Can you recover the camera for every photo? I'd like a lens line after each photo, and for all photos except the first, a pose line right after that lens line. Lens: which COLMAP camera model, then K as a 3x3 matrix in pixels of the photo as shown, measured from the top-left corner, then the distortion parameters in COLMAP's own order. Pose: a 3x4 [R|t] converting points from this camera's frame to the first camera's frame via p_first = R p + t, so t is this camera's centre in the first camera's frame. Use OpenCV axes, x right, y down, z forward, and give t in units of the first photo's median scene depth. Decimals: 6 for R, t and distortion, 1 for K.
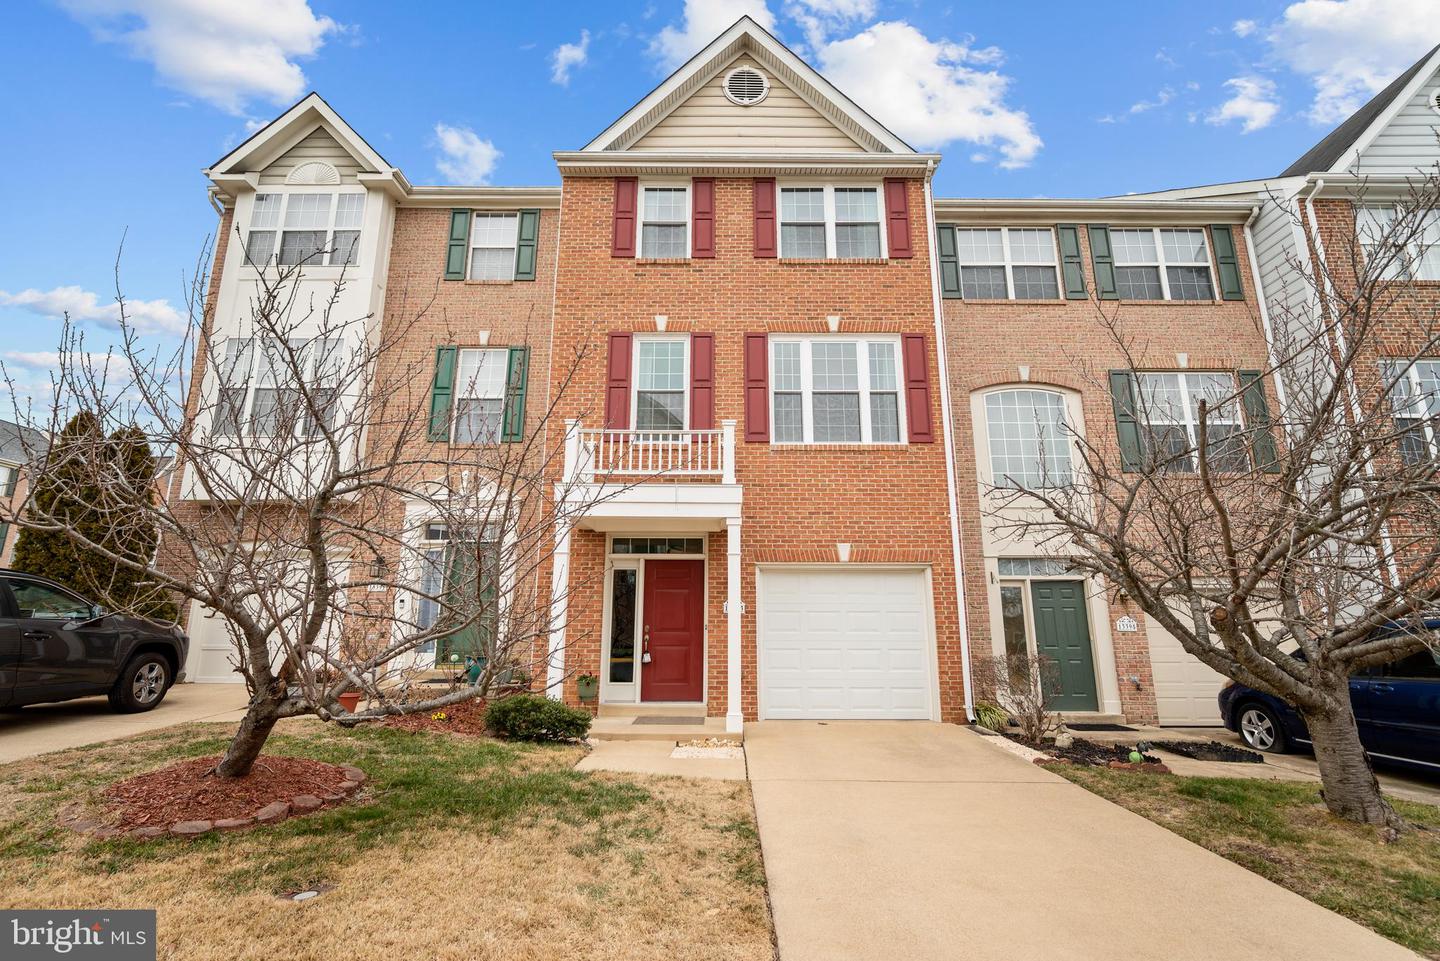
lens RADIAL K [[658.8, 0, 716.6], [0, 658.8, 488.4], [0, 0, 1]] dist [0.002888, 0.000354]
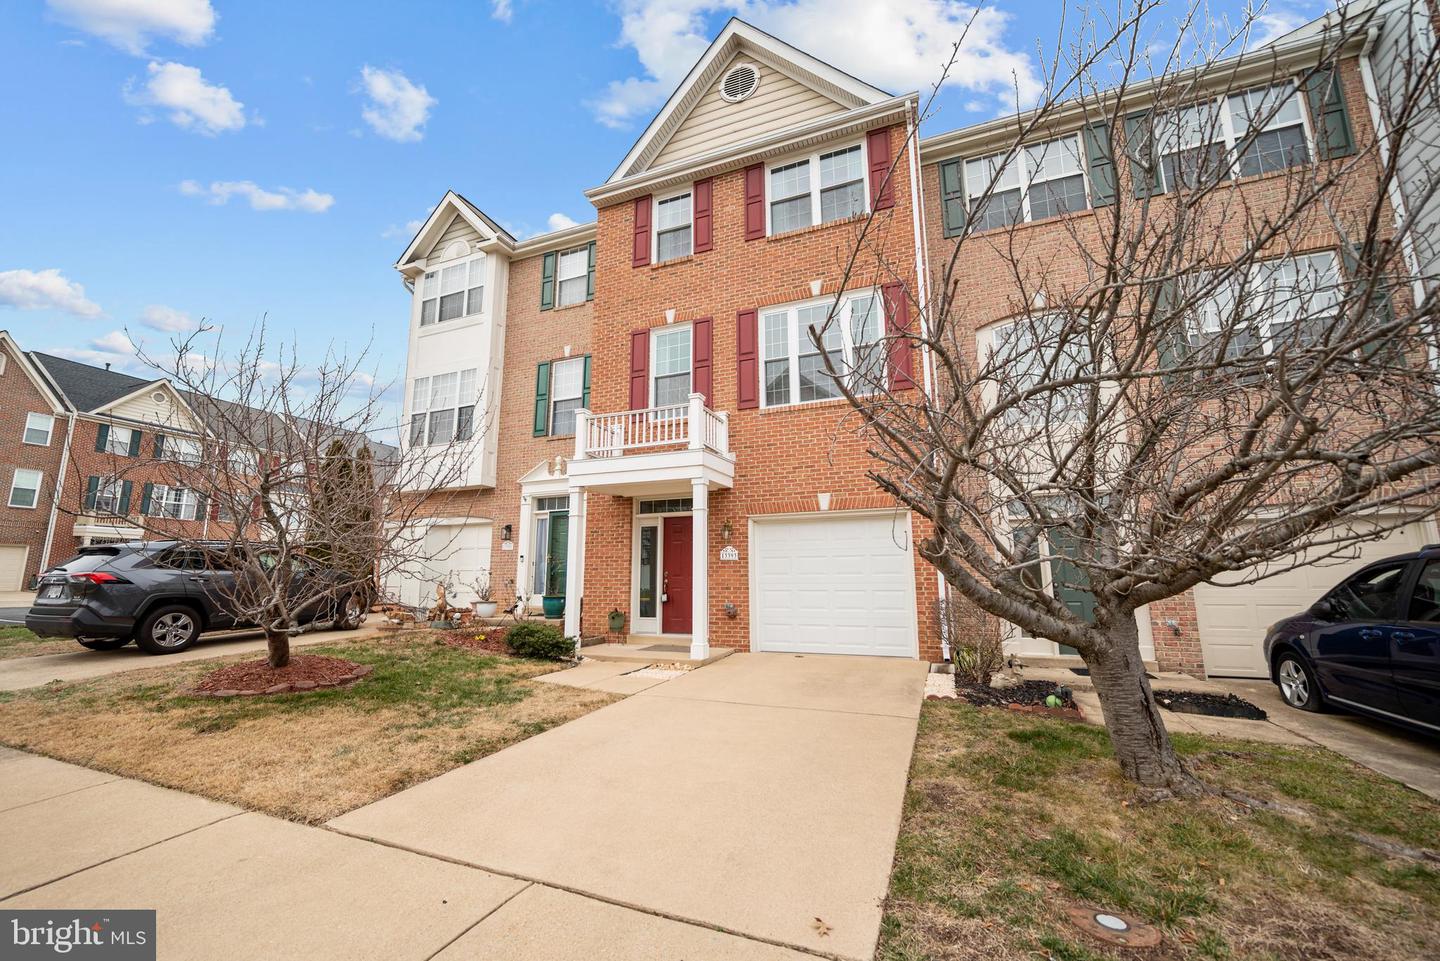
lens RADIAL K [[568.5, 0, 693.8], [0, 568.5, 491.1], [0, 0, 1]] dist [0.000303, 0.000208]
pose [[0.927603, -0.066178, -0.367660, 0.297860], [0.087402, 0.995314, 0.041361, 0.019722], [0.363200, -0.070501, 0.929040, 0.051918]]
